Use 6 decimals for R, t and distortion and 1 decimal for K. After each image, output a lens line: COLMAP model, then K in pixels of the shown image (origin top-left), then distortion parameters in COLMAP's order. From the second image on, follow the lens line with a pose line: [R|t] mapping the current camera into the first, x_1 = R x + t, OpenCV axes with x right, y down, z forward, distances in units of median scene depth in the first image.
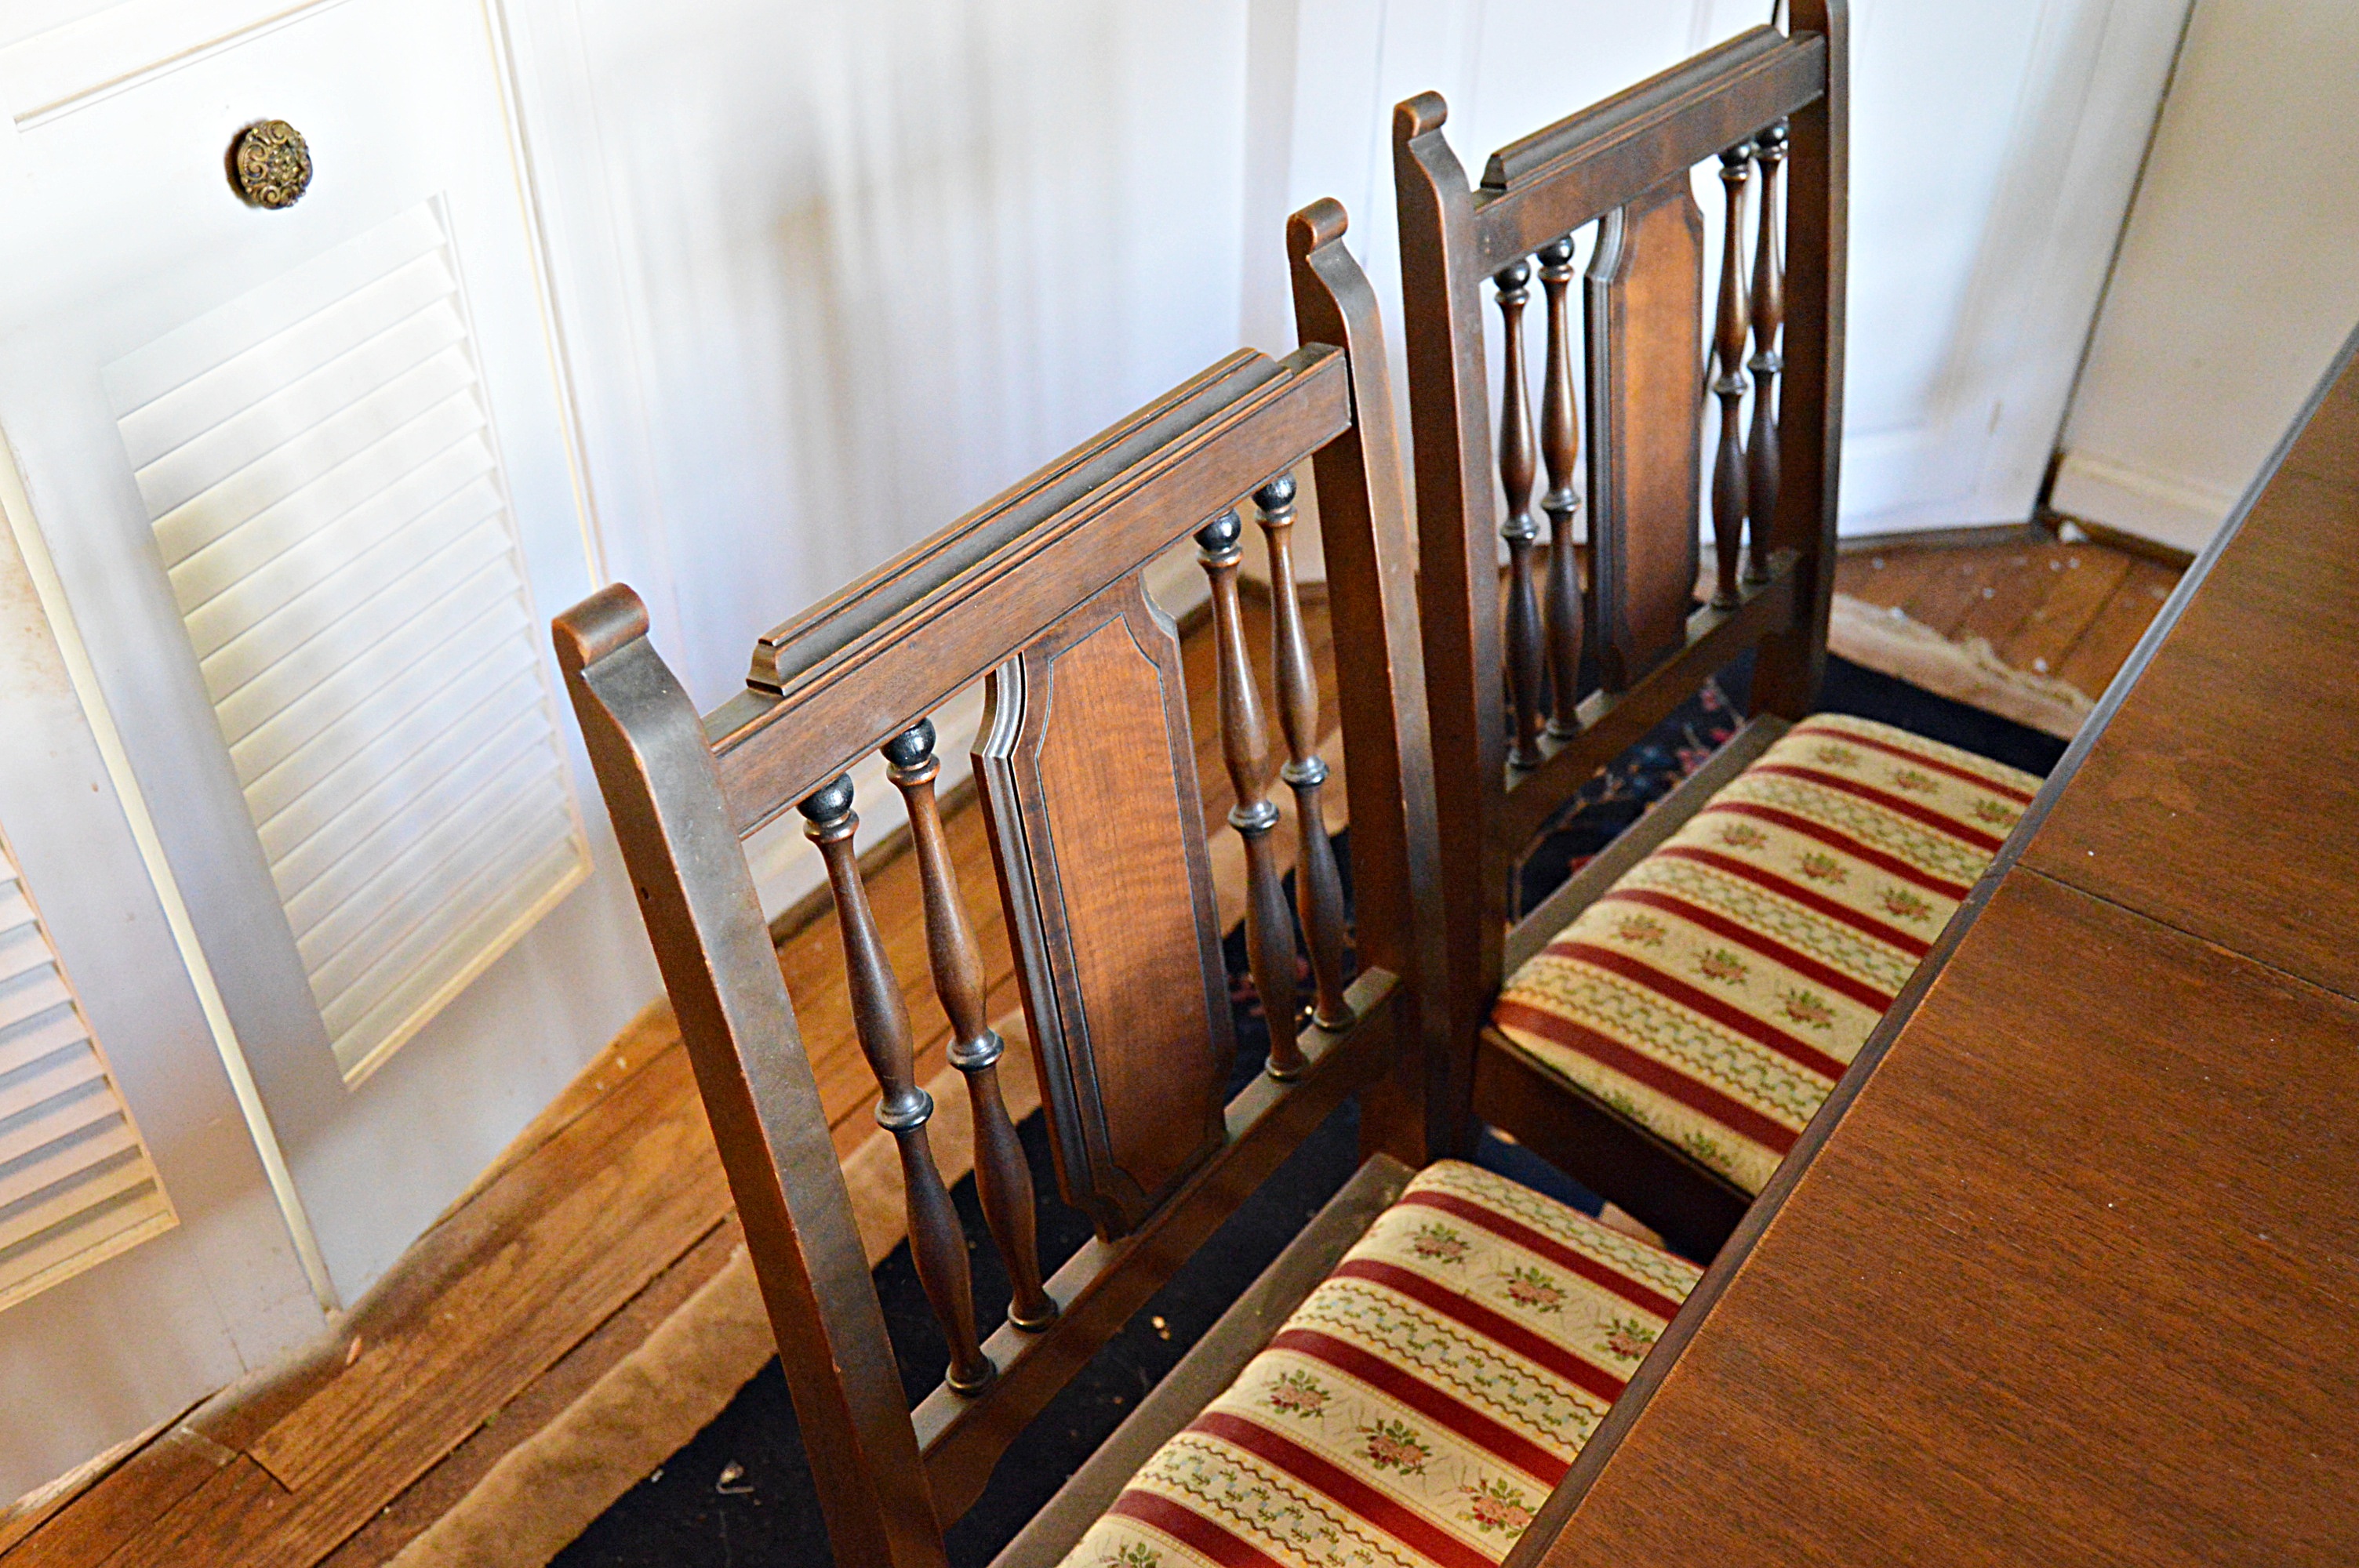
lens RADIAL K [[2088.2, 0, 1179.5], [0, 2088.2, 784.0], [0, 0, 1]] dist [-0.014250, -0.010650]
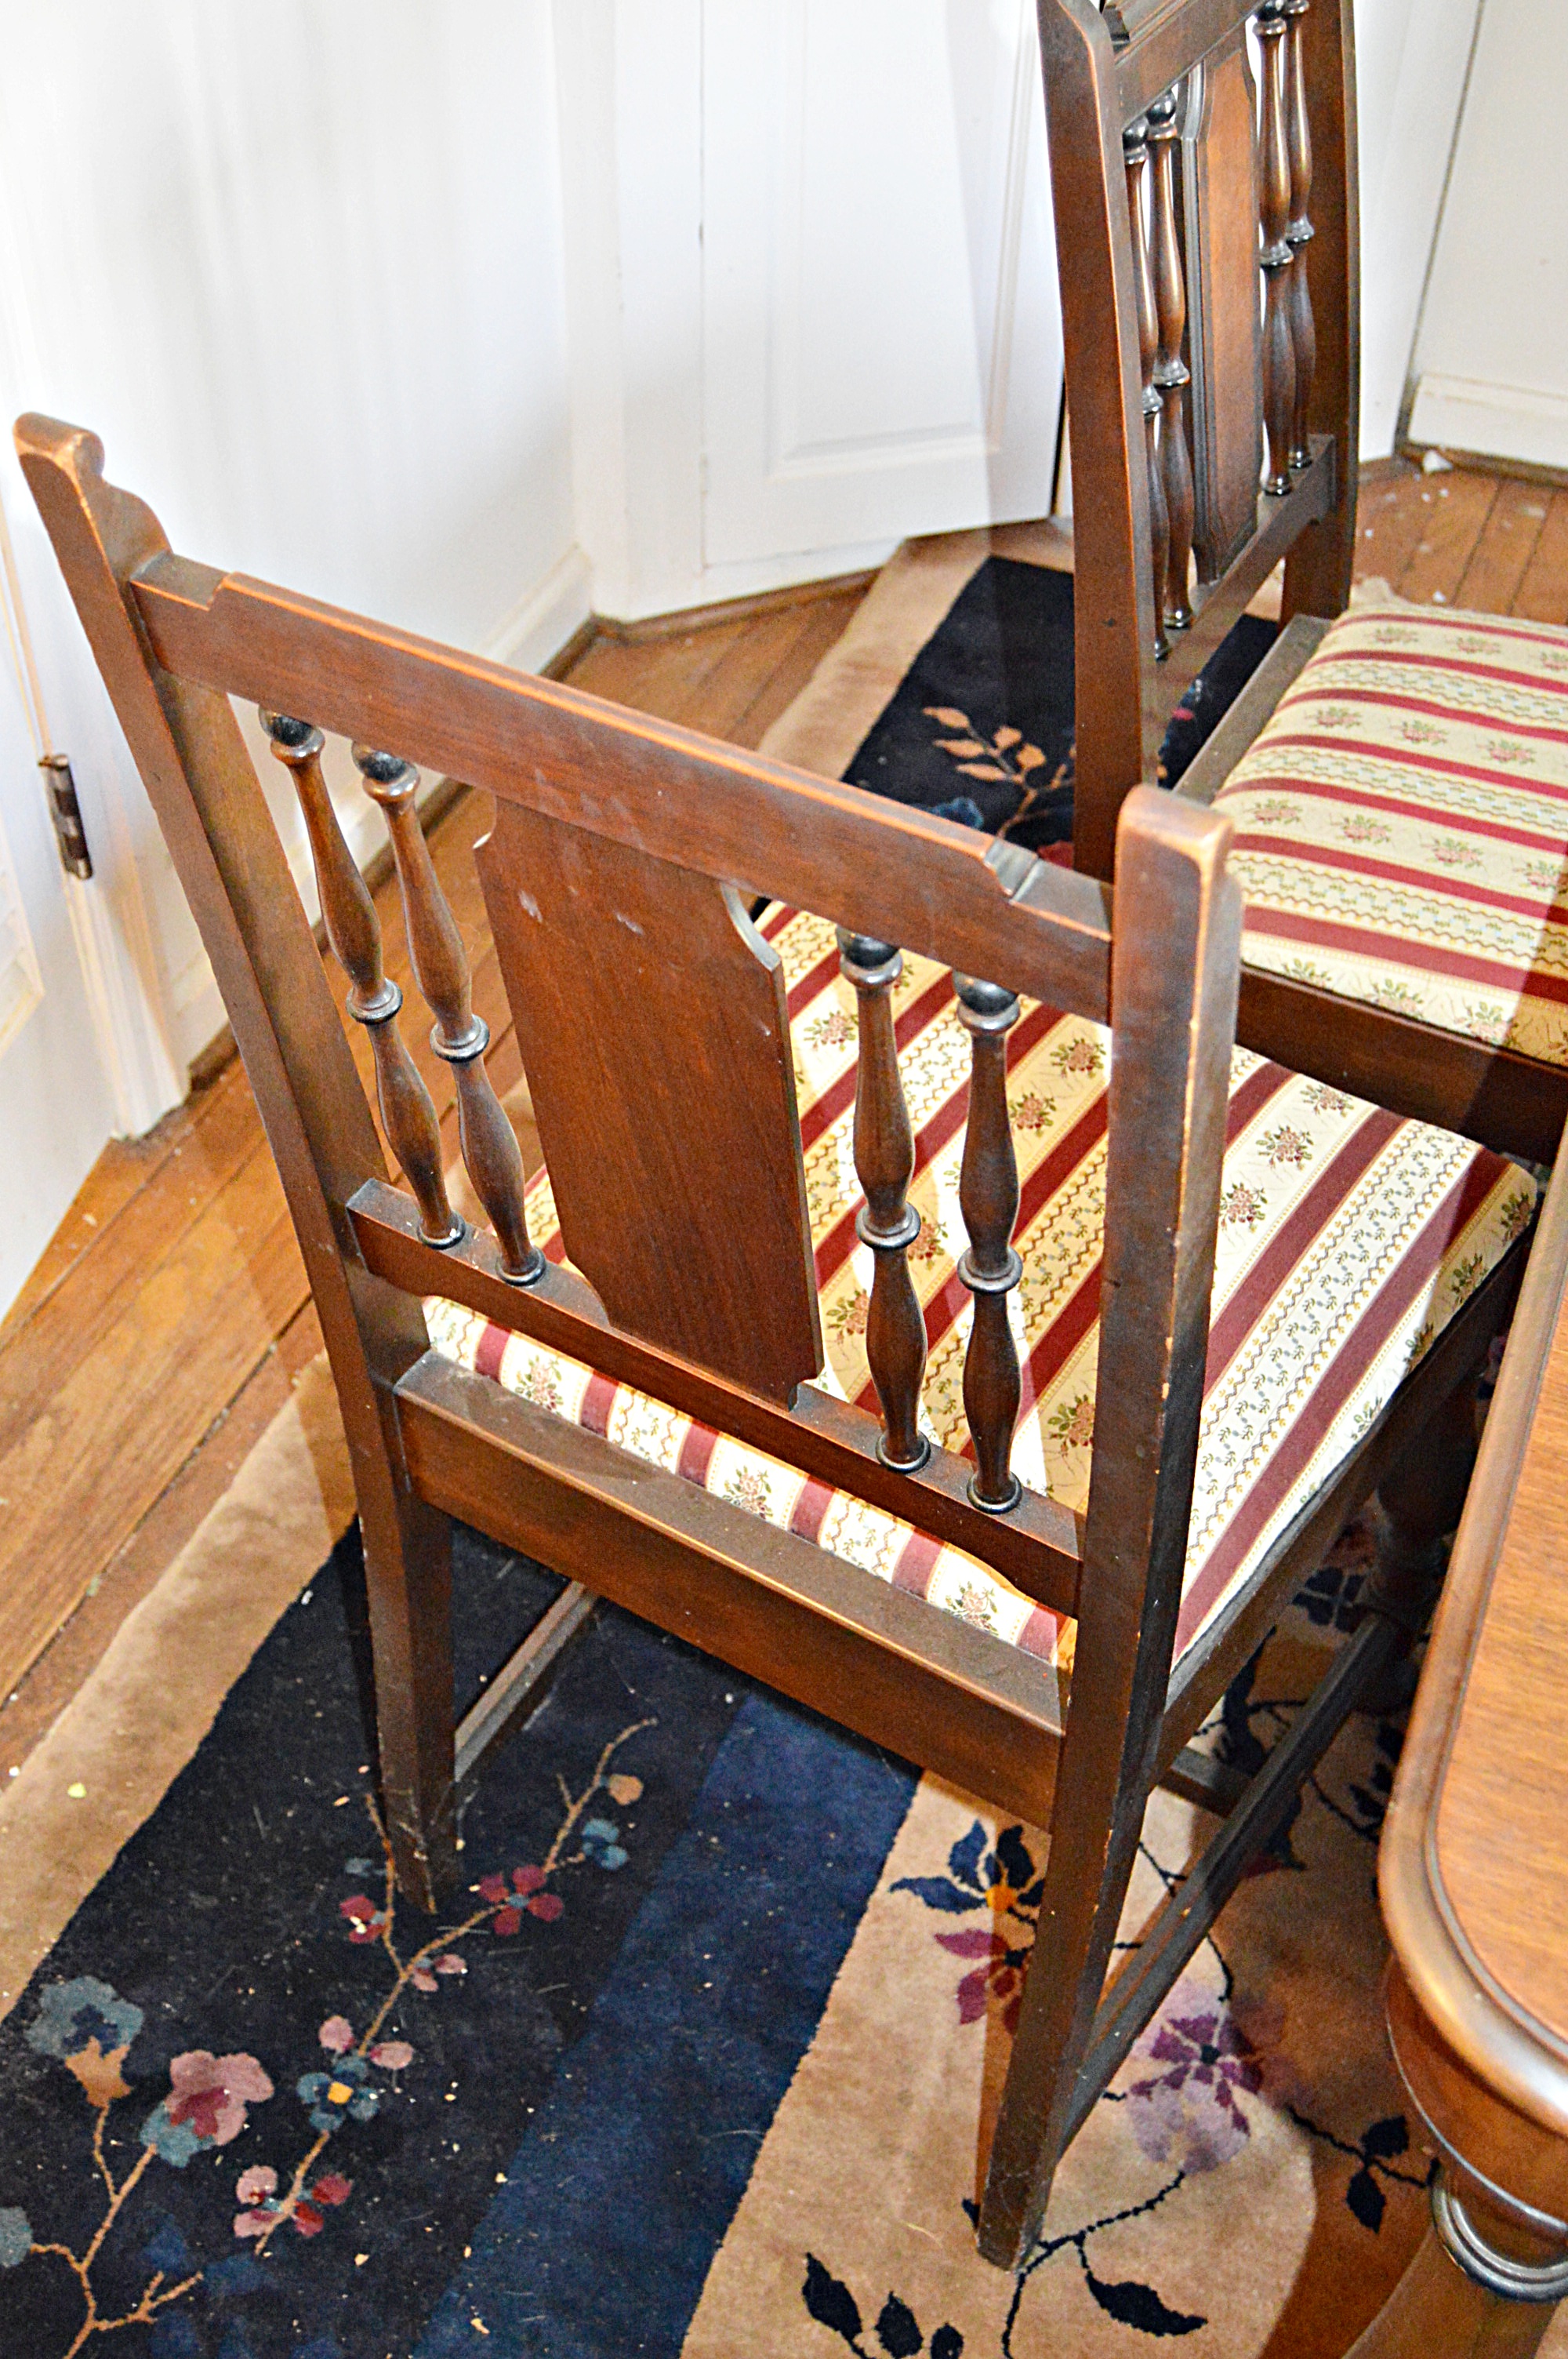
lens RADIAL K [[2475.0, 0, 784.0], [0, 2475.0, 1179.5], [0, 0, 1]] dist [-0.004336, -0.010857]
pose [[0.965686, -0.173983, 0.192821, -0.225891], [0.157839, 0.982762, 0.096260, 0.077138], [-0.206245, -0.062522, 0.976501, -0.107747]]
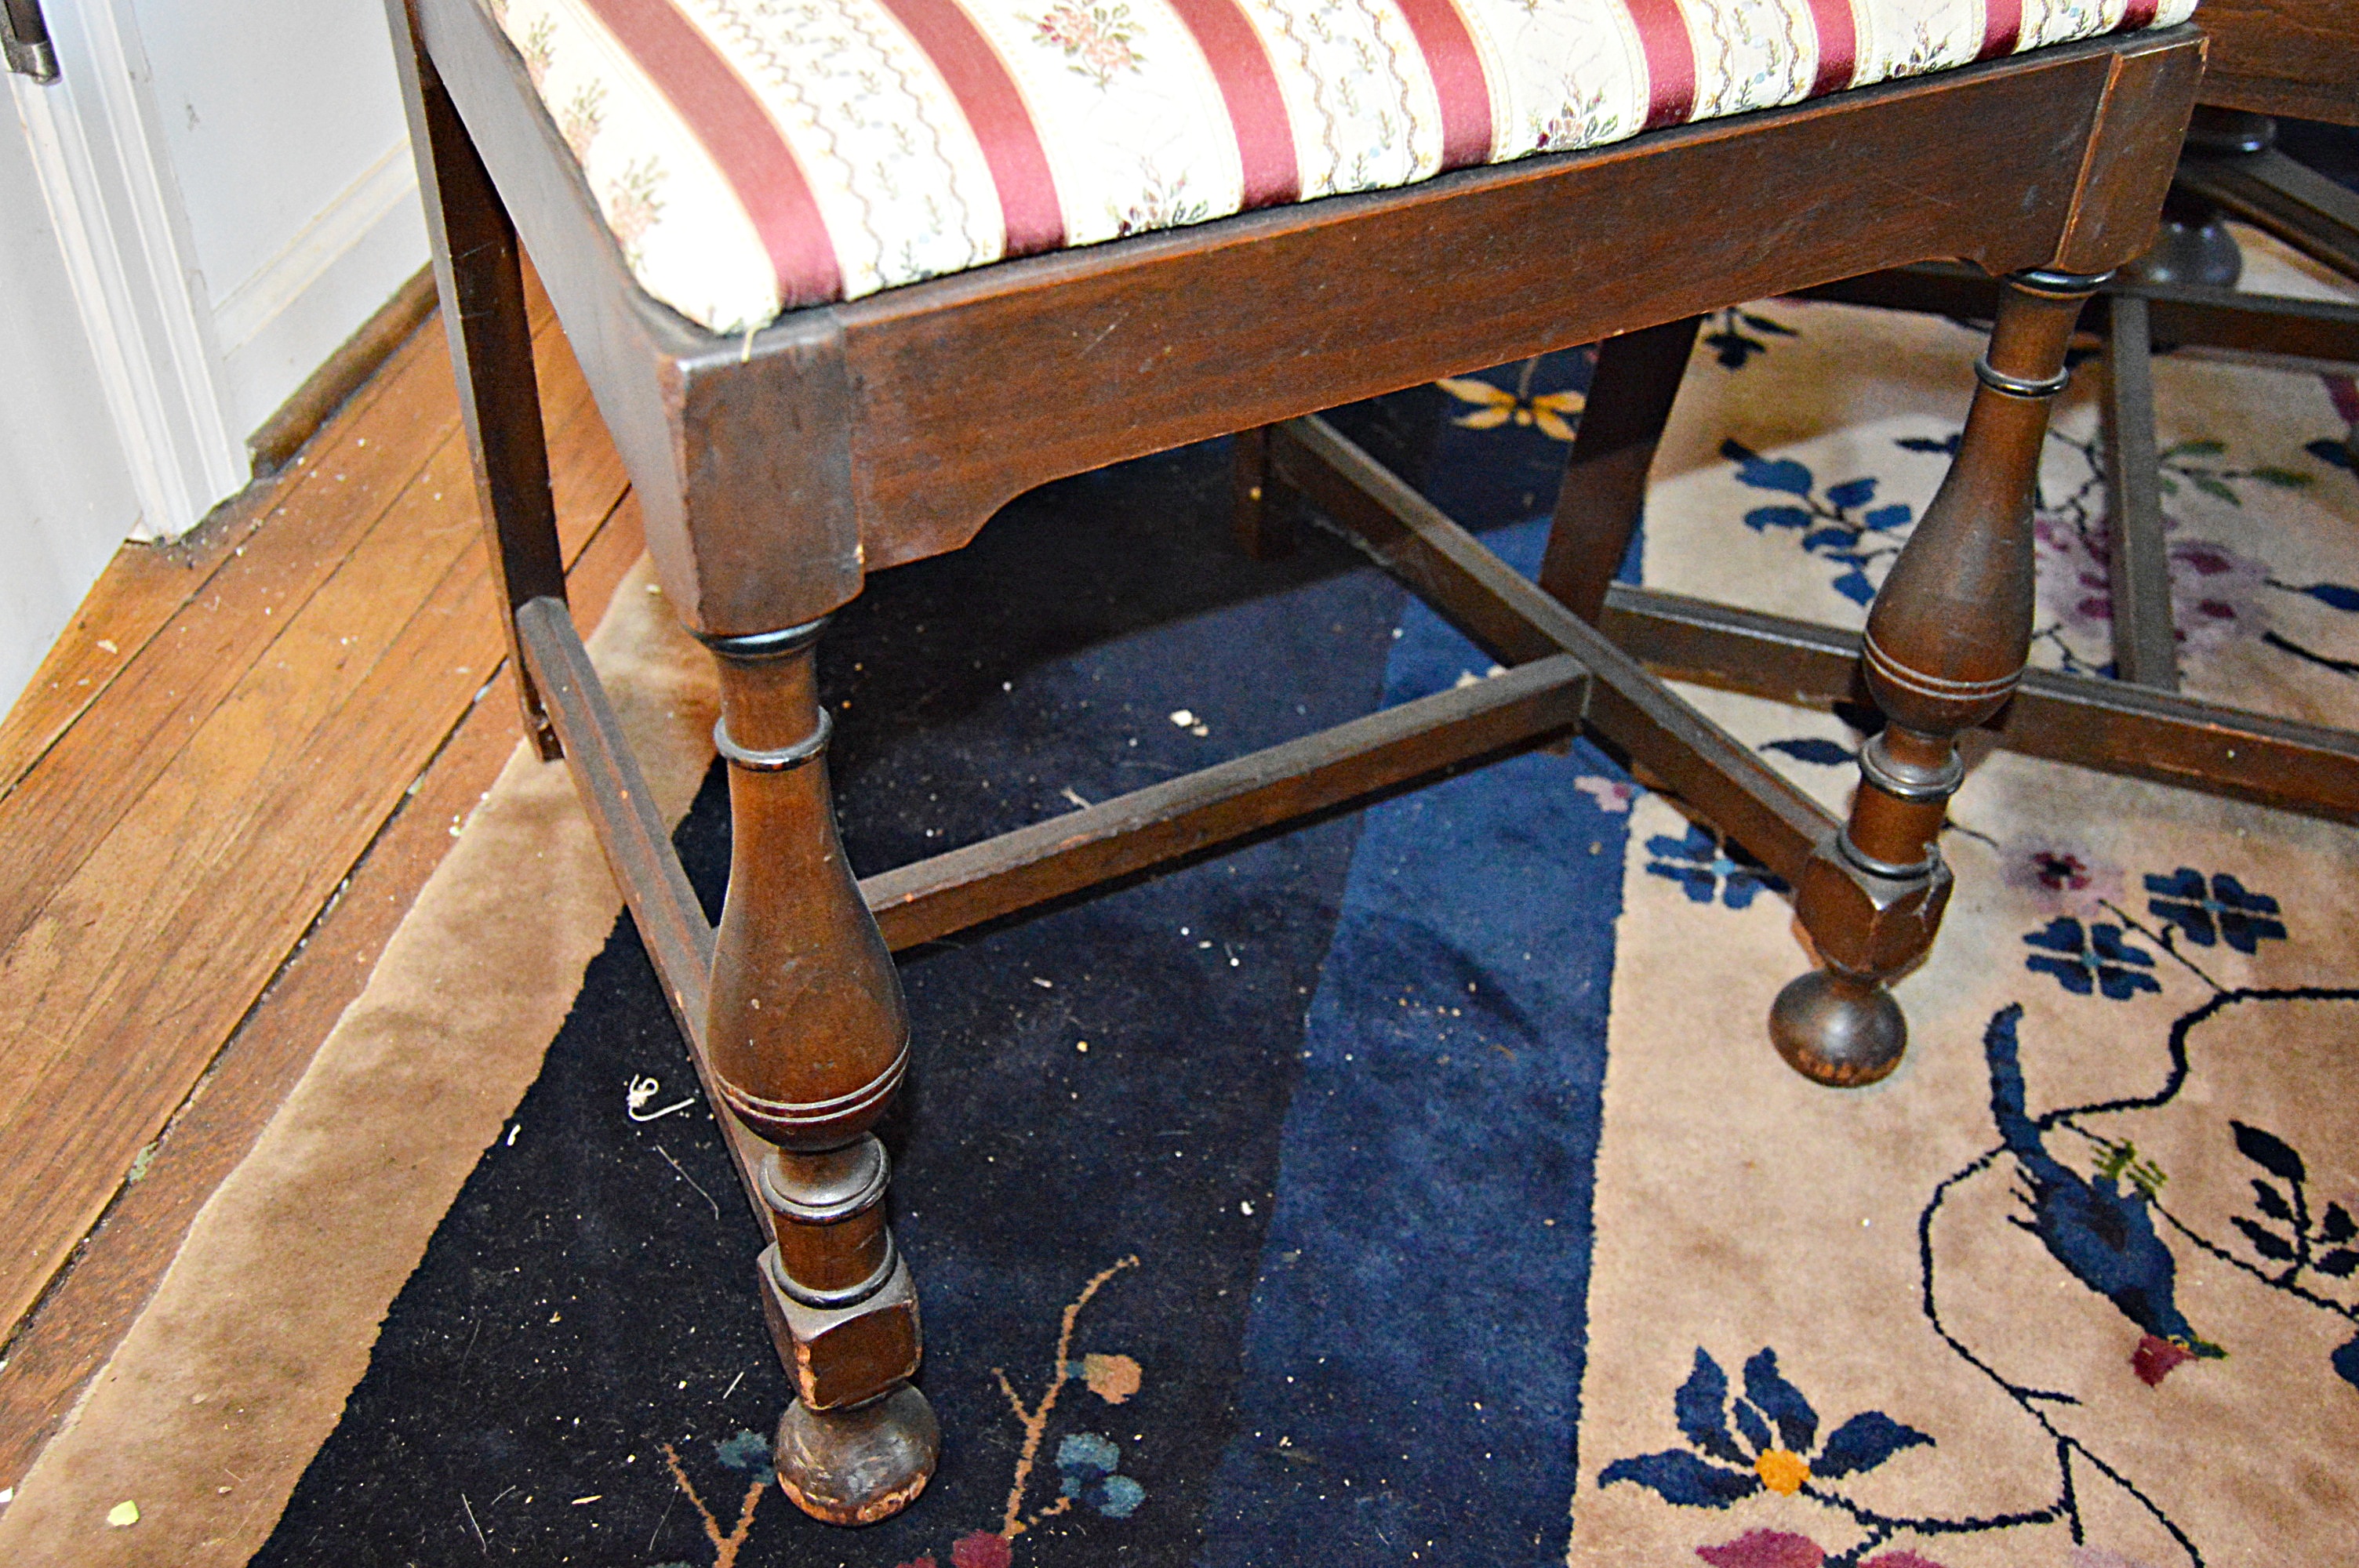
lens RADIAL K [[2255.7, 0, 1176.5], [0, 2255.7, 747.1], [0, 0, 1]] dist [-0.014549, 0.004673]
pose [[0.906836, -0.255260, 0.335398, -0.265647], [0.243889, 0.966791, 0.076375, 0.230317], [-0.343755, 0.012540, 0.938976, 0.378152]]
